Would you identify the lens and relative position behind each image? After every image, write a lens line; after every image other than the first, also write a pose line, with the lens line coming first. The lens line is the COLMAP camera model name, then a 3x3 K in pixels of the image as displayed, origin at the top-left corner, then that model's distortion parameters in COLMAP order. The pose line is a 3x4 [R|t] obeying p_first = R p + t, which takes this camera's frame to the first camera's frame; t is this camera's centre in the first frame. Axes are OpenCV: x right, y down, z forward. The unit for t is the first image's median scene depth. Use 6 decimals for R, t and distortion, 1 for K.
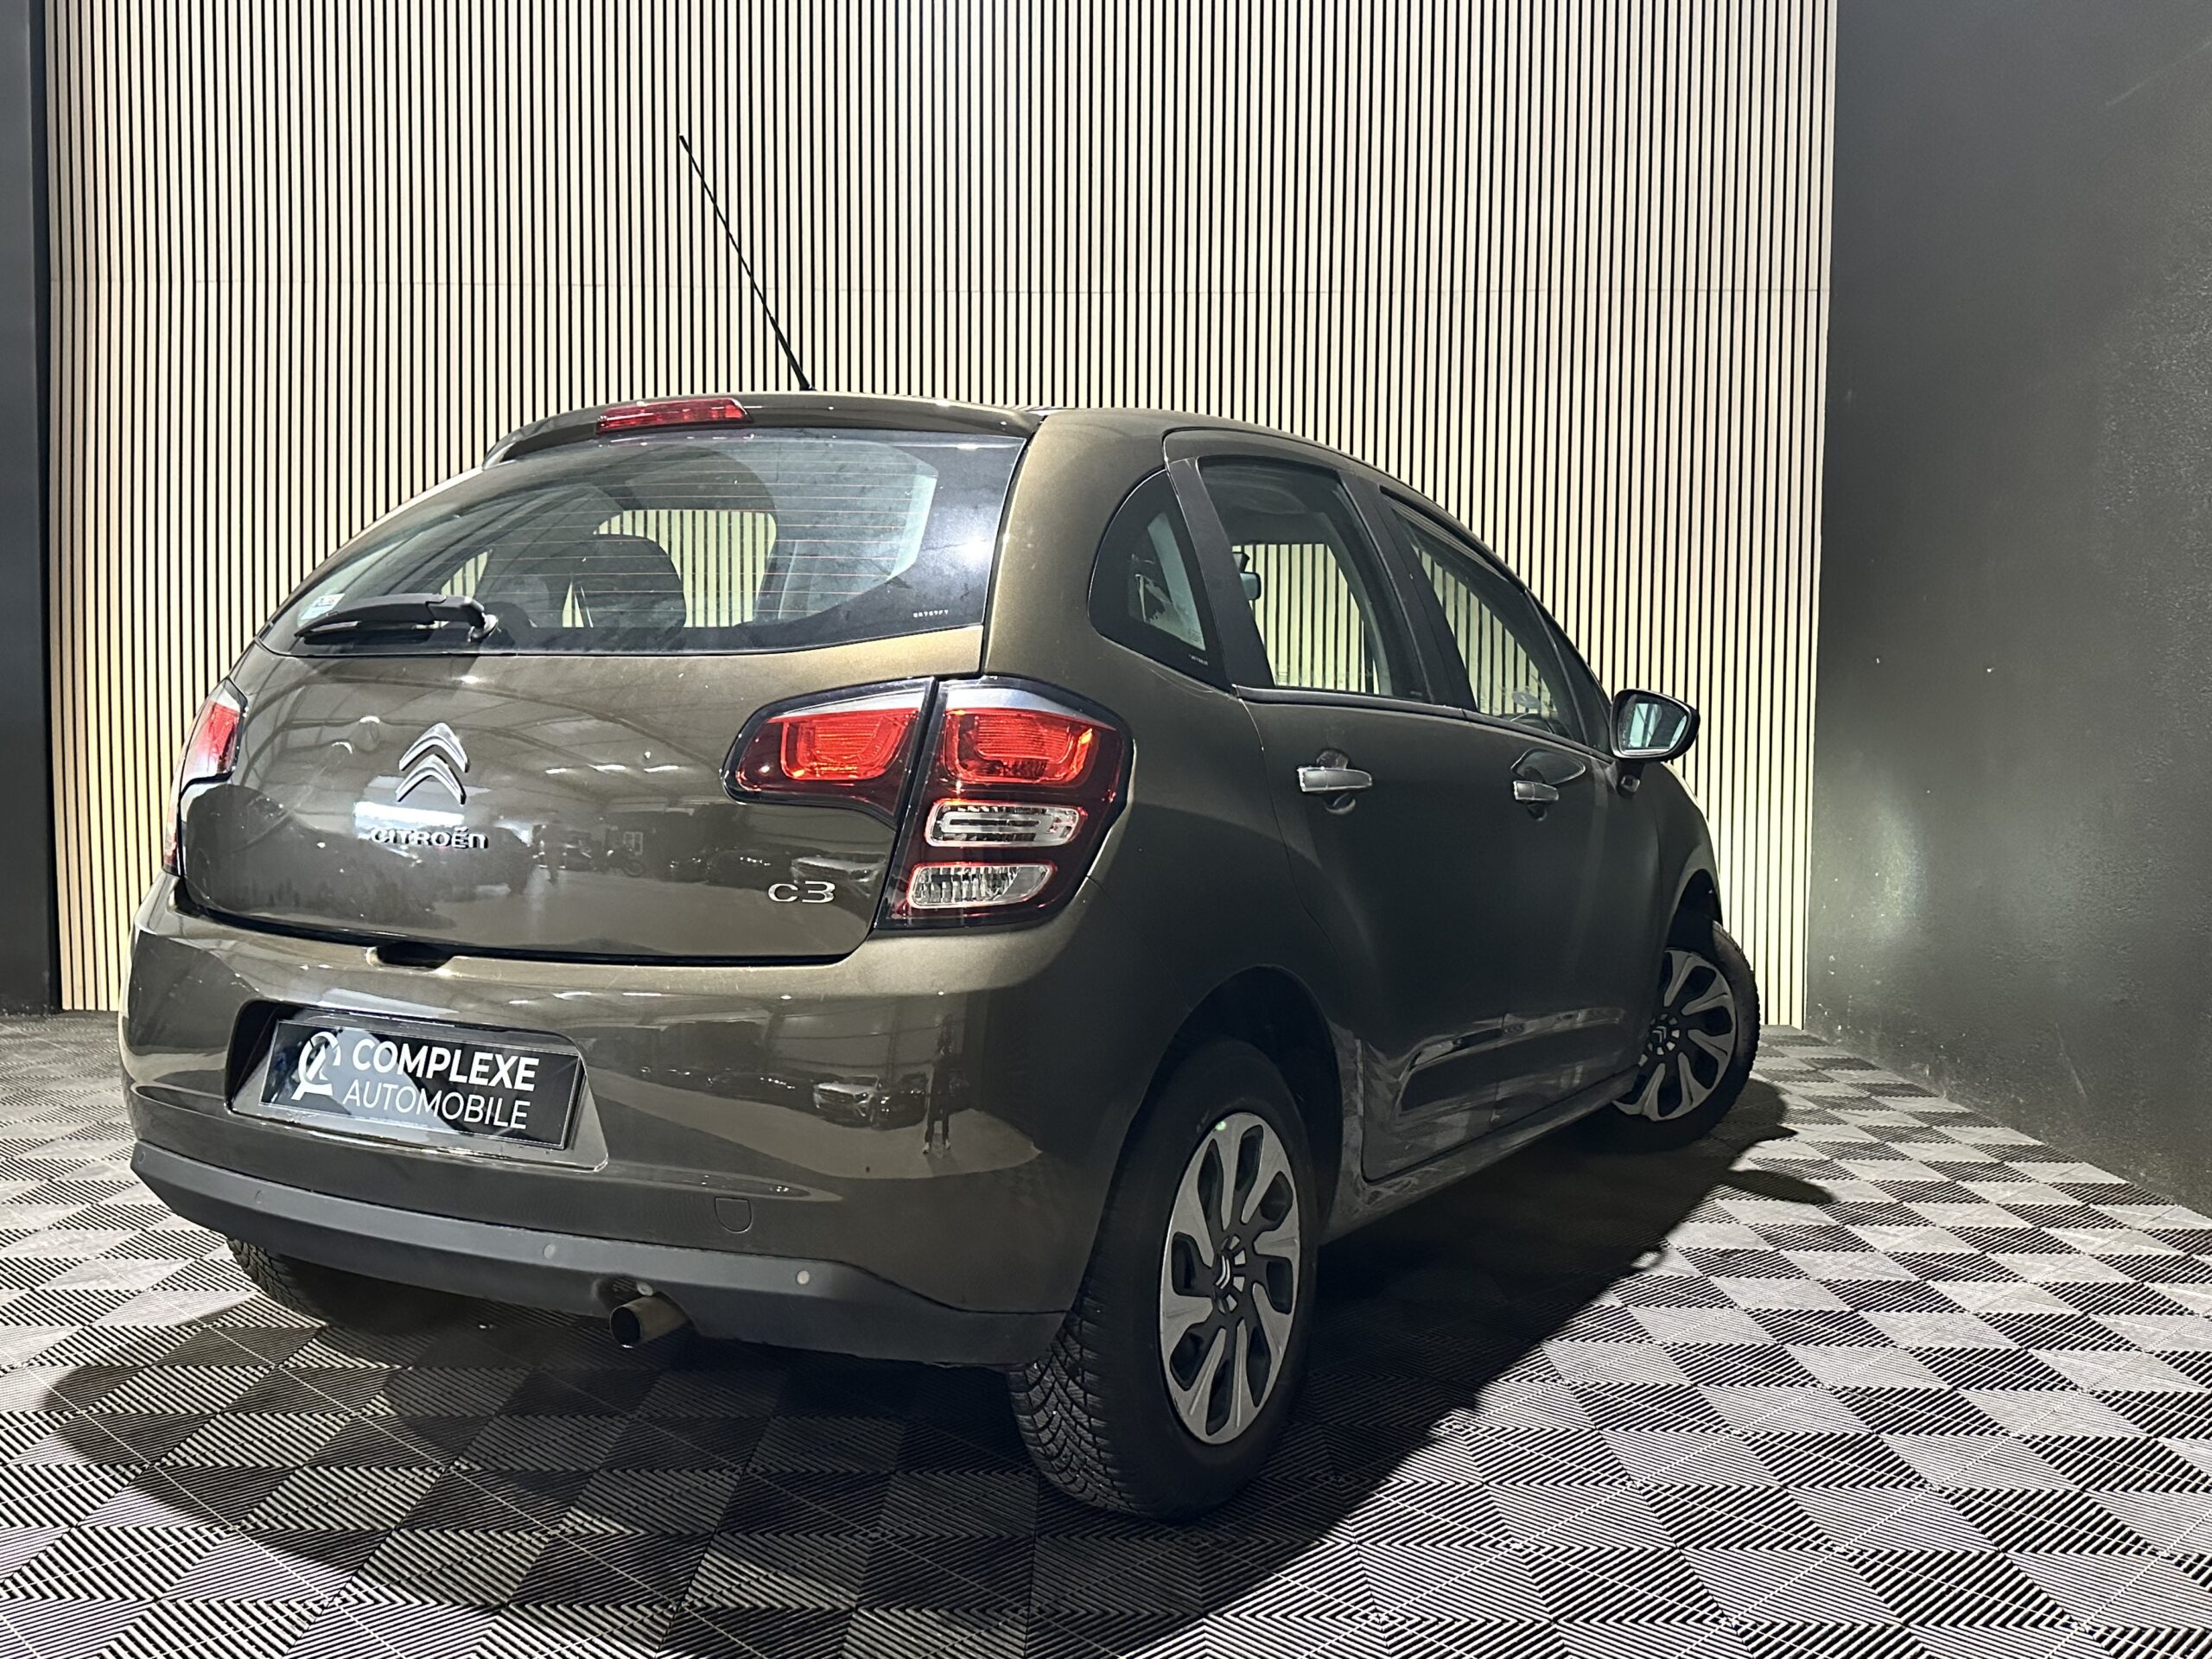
lens RADIAL K [[1951.5, 0, 1095.2], [0, 1951.5, 836.7], [0, 0, 1]] dist [0.000933, -0.006481]
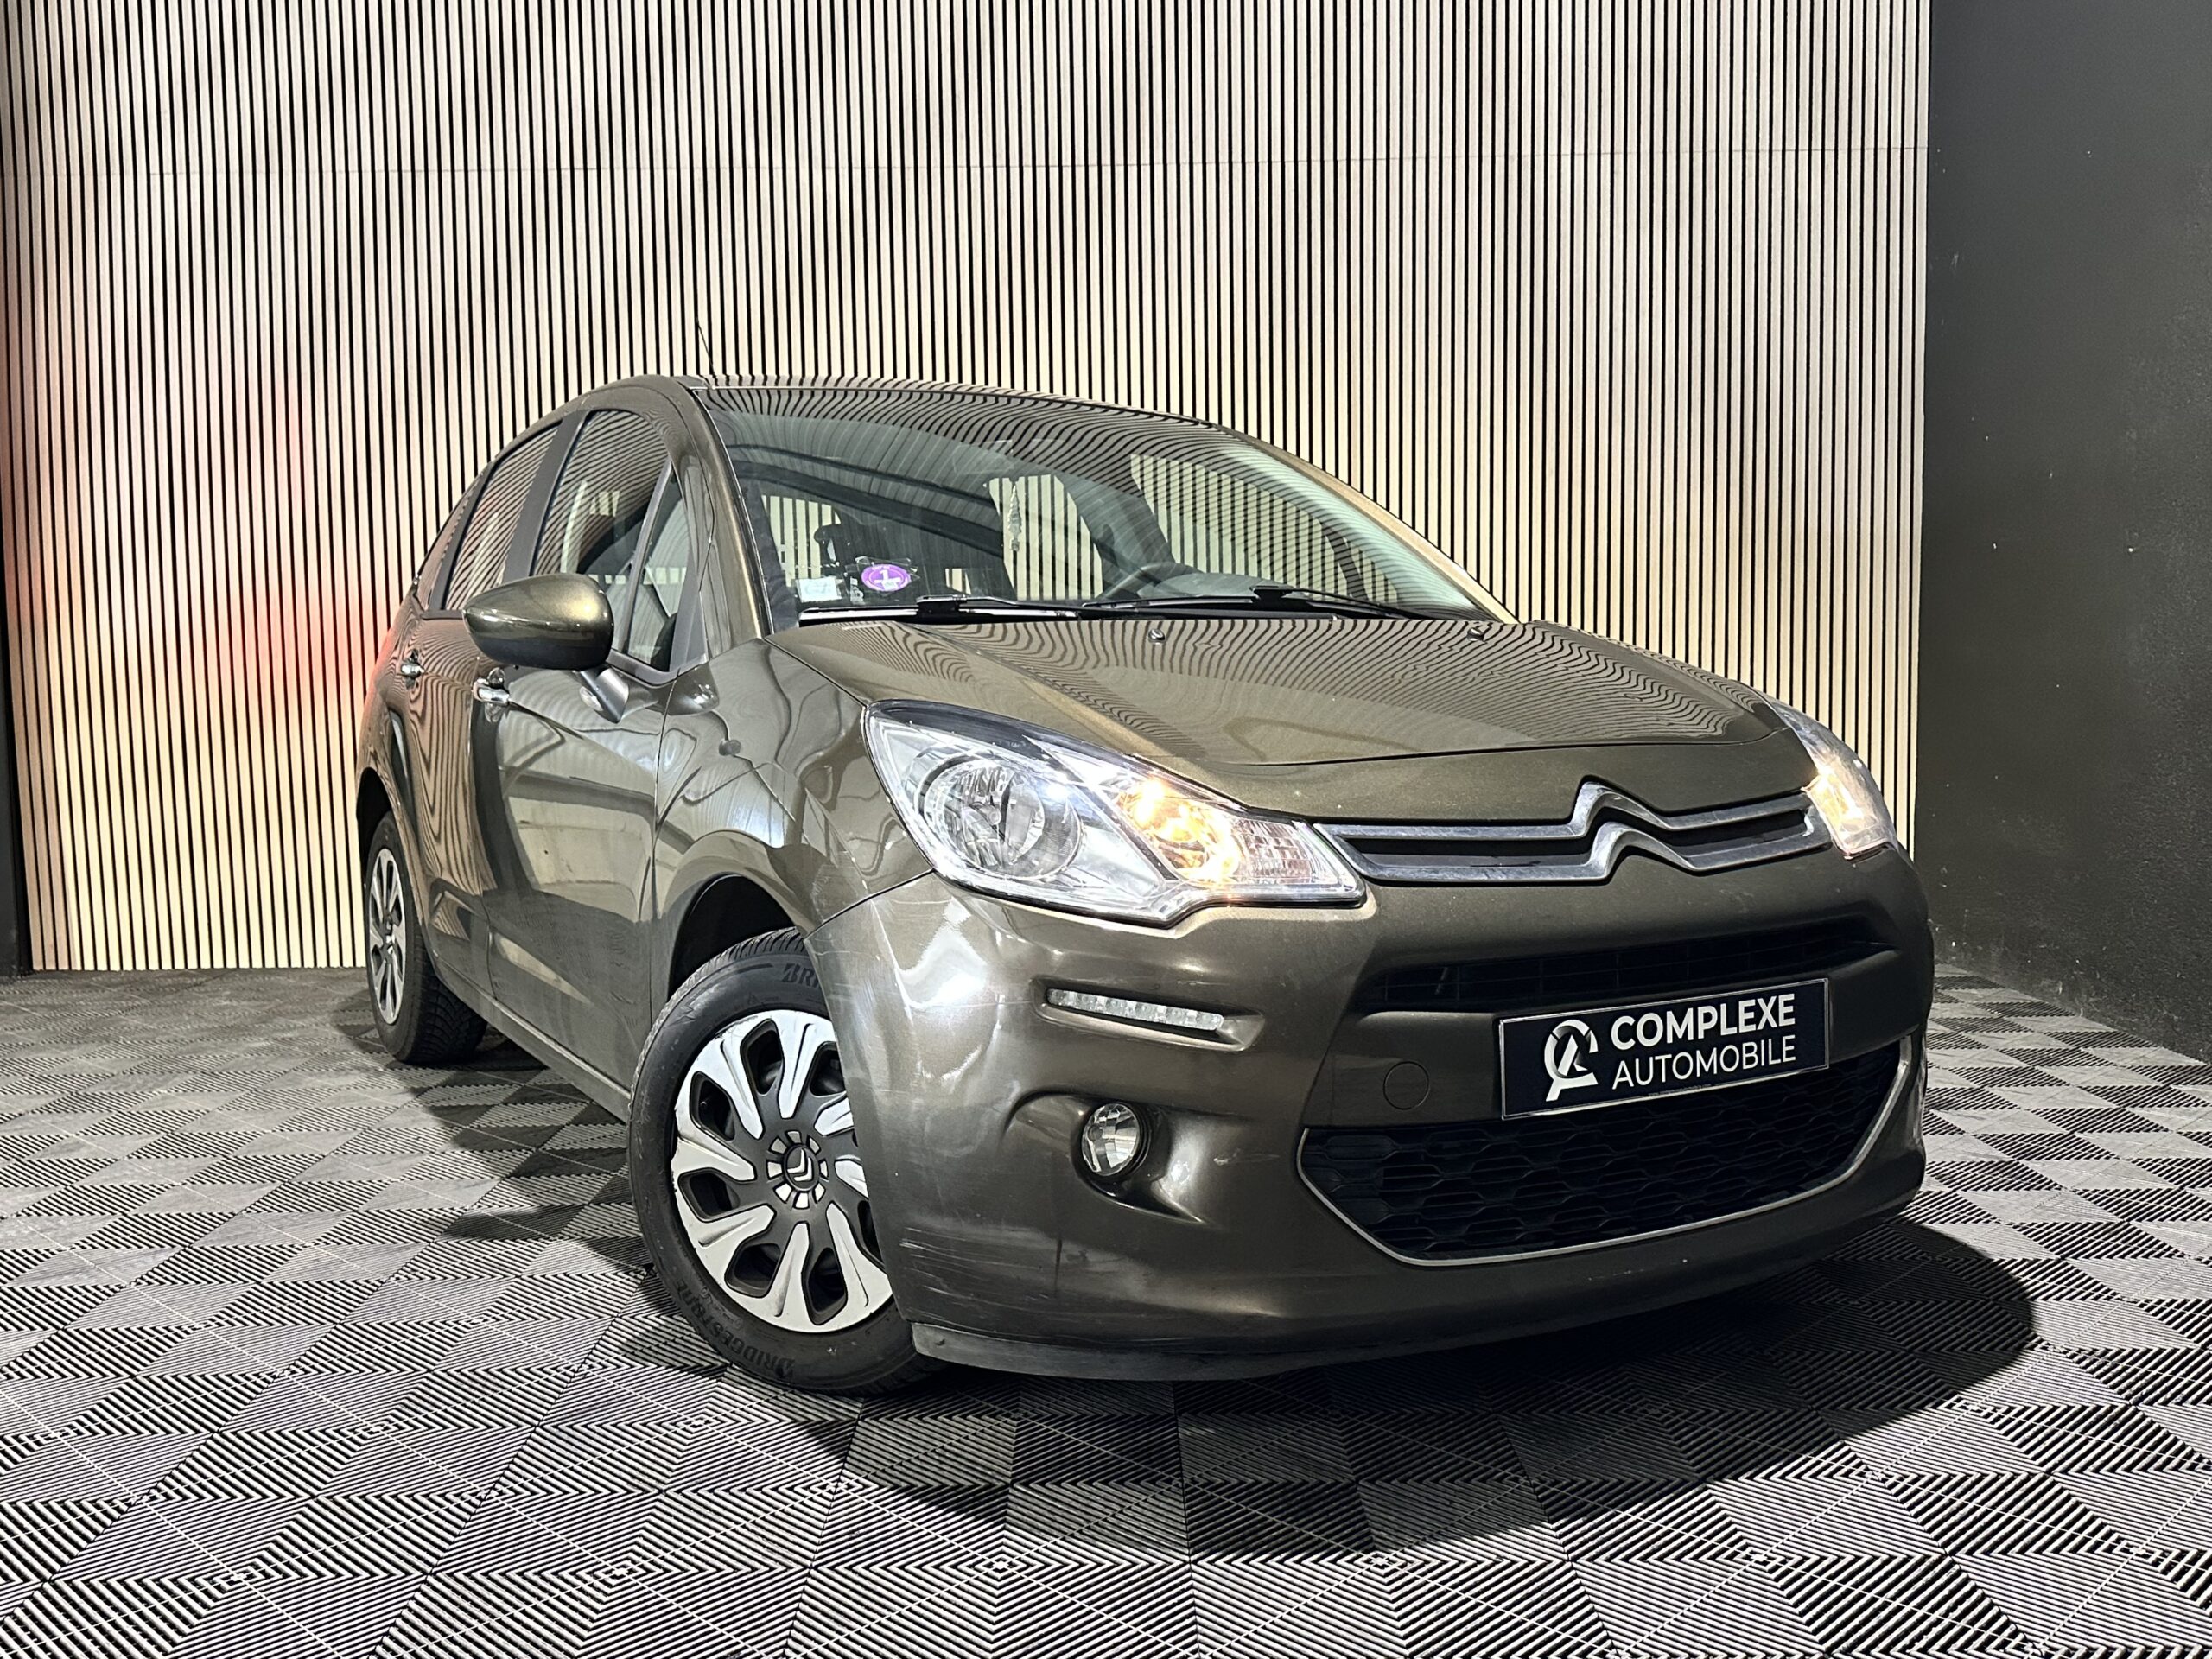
lens RADIAL K [[1969.5, 0, 1106.0], [0, 1969.5, 829.5], [0, 0, 1]] dist [-0.009215, -0.003630]
pose [[0.999682, -0.023213, 0.009834, -0.060779], [0.022927, 0.999338, 0.028262, 0.015279], [-0.010484, -0.028027, 0.999552, 0.142271]]
